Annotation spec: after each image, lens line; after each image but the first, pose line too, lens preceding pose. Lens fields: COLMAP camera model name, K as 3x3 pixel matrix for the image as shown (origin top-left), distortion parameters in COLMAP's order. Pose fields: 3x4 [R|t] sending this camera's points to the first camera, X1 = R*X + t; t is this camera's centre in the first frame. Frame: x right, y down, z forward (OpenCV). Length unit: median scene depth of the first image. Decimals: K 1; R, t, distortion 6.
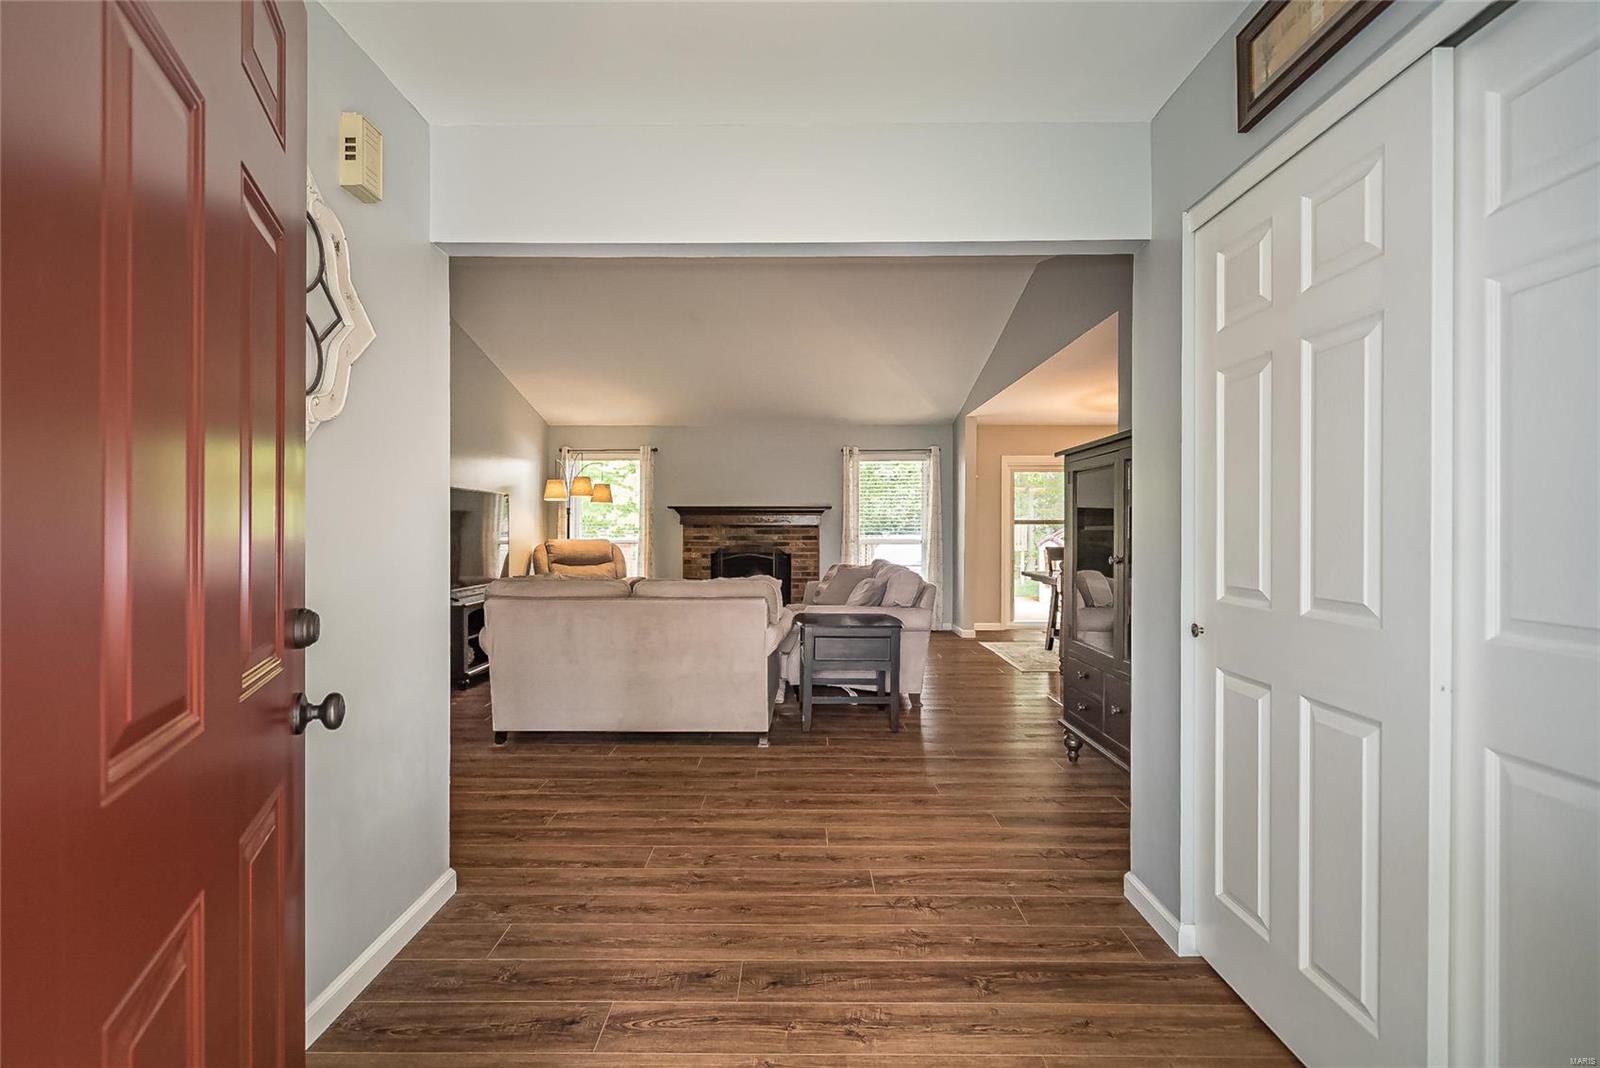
lens RADIAL K [[729.7, 0, 755.8], [0, 729.7, 532.8], [0, 0, 1]] dist [-0.004173, 0.001642]
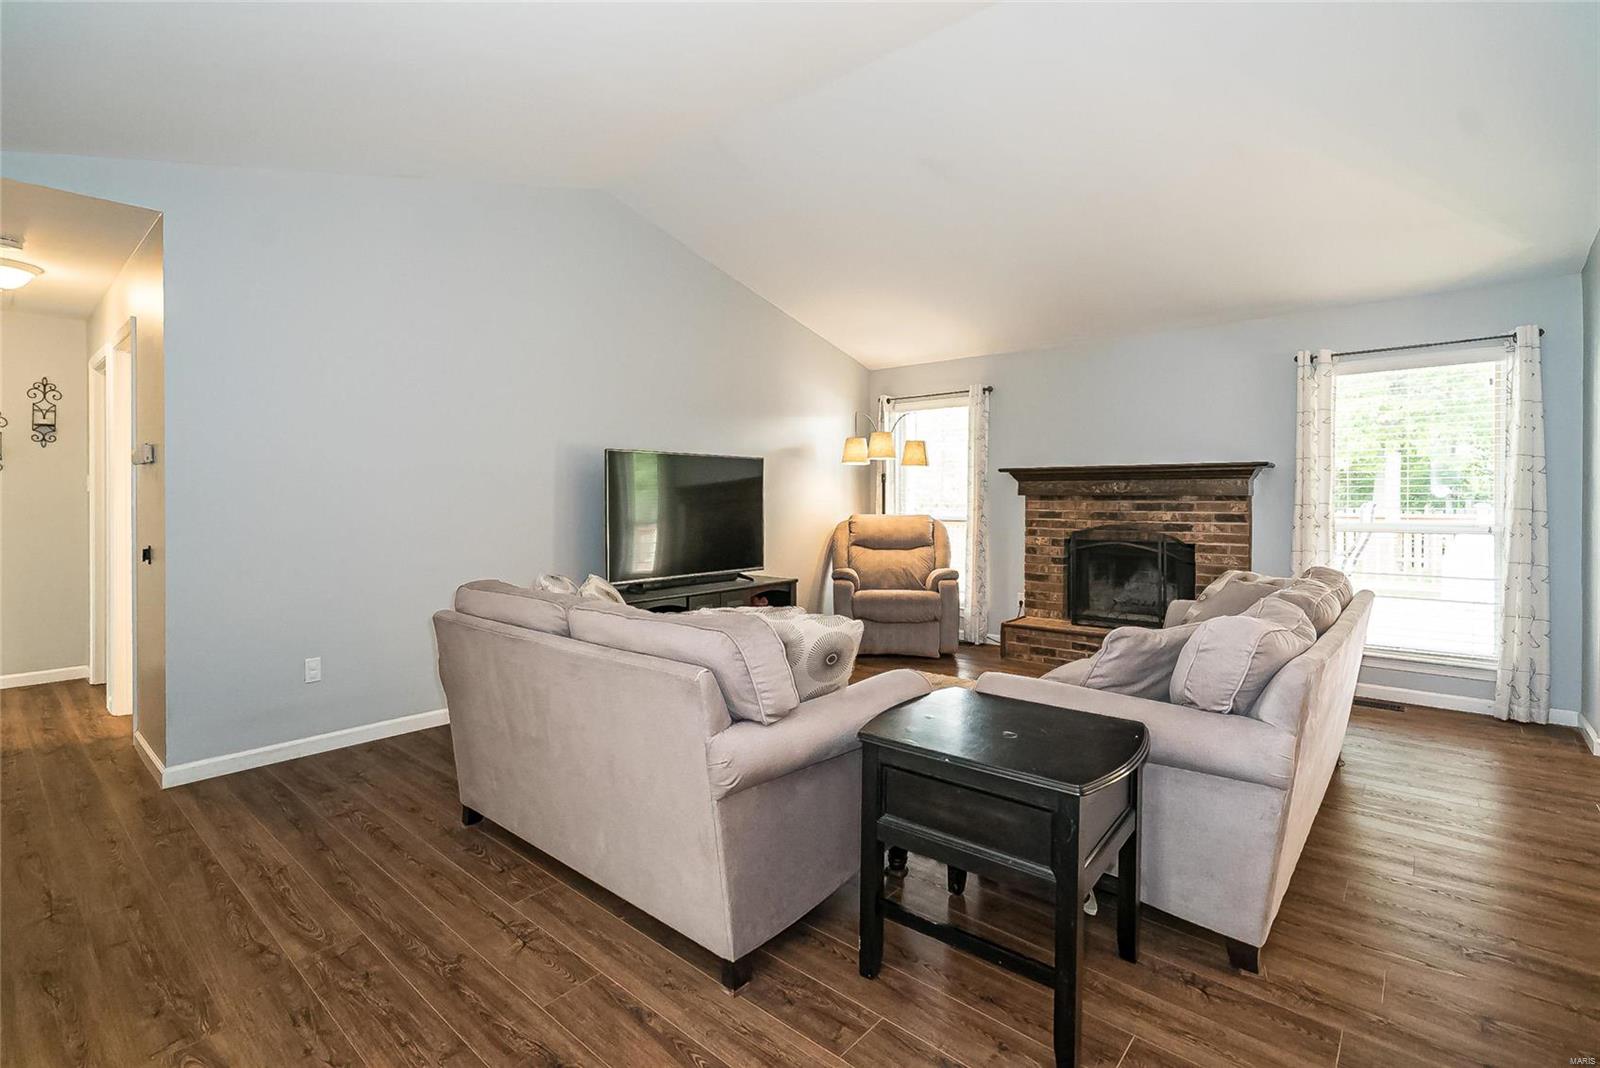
lens RADIAL K [[729.7, 0, 832.8], [0, 729.7, 503.9], [0, 0, 1]] dist [-0.004173, 0.001642]
pose [[0.791566, 0.005294, -0.611061, 0.176452], [-0.001191, 0.999974, 0.007120, -0.007910], [0.611083, -0.004909, 0.791551, 0.354404]]
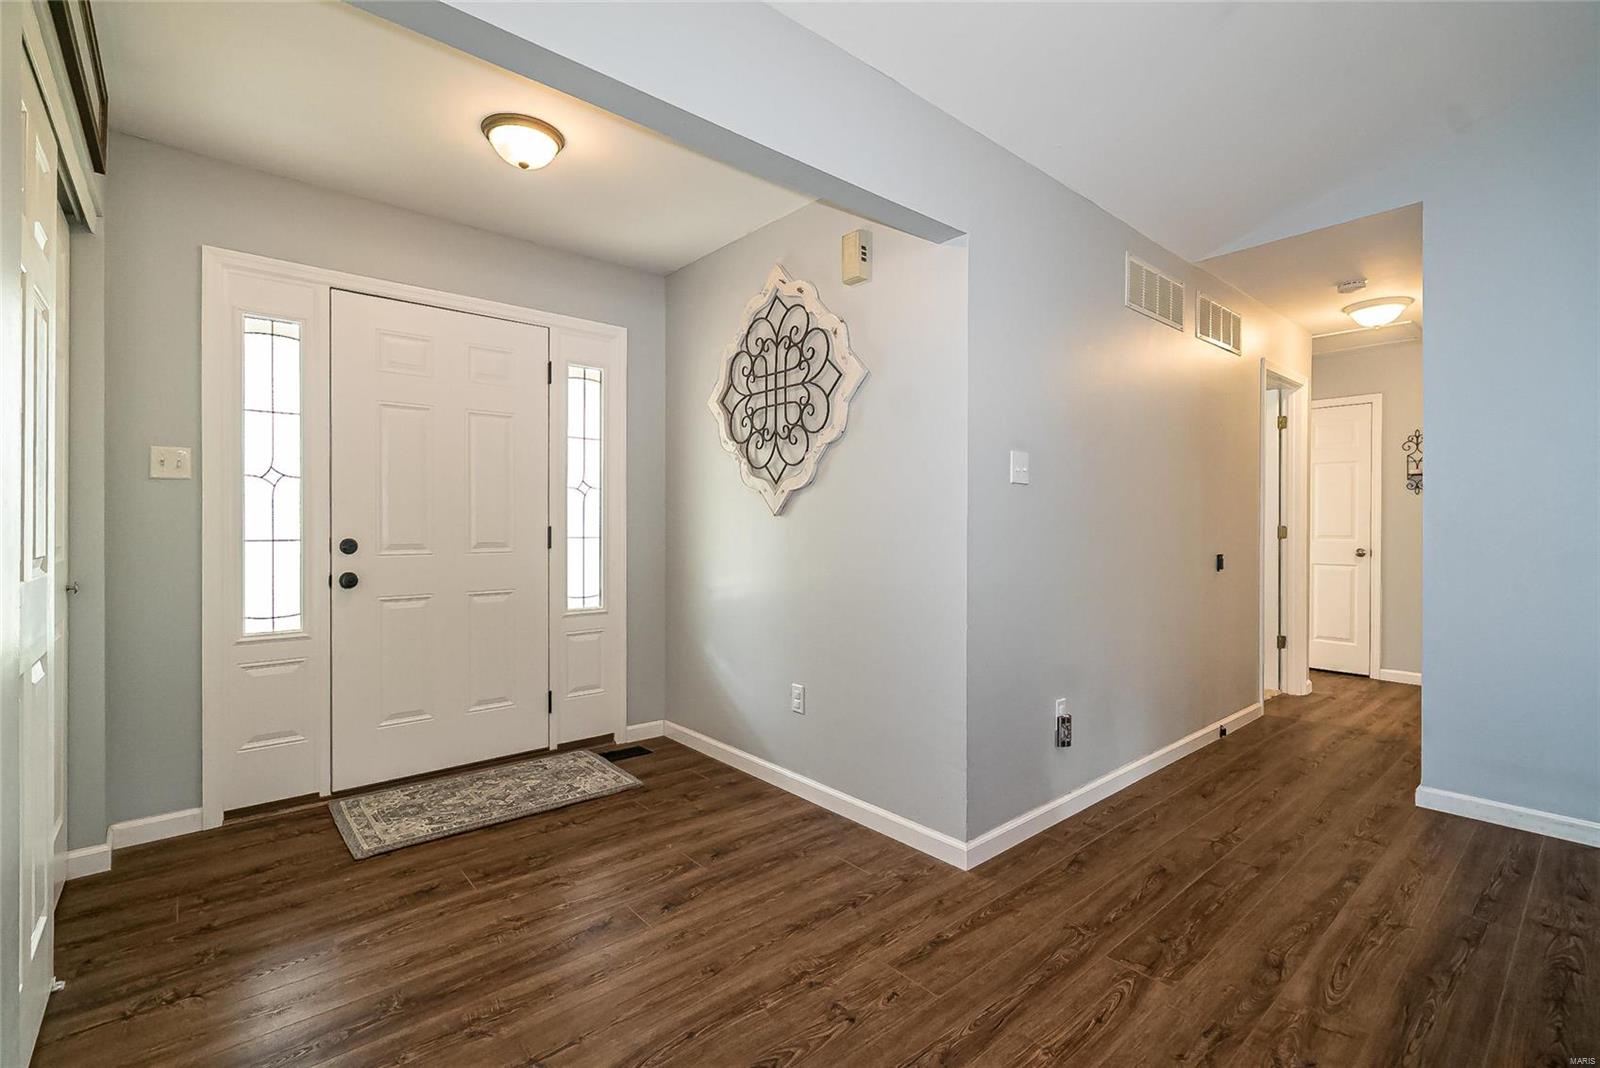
lens RADIAL K [[729.7, 0, 788.8], [0, 729.7, 521.2], [0, 0, 1]] dist [-0.004173, 0.001642]
pose [[-0.728779, -0.004454, -0.684734, 0.145659], [-0.010266, 0.999938, 0.004421, 0.003983], [0.684672, 0.010251, -0.728779, 0.503538]]
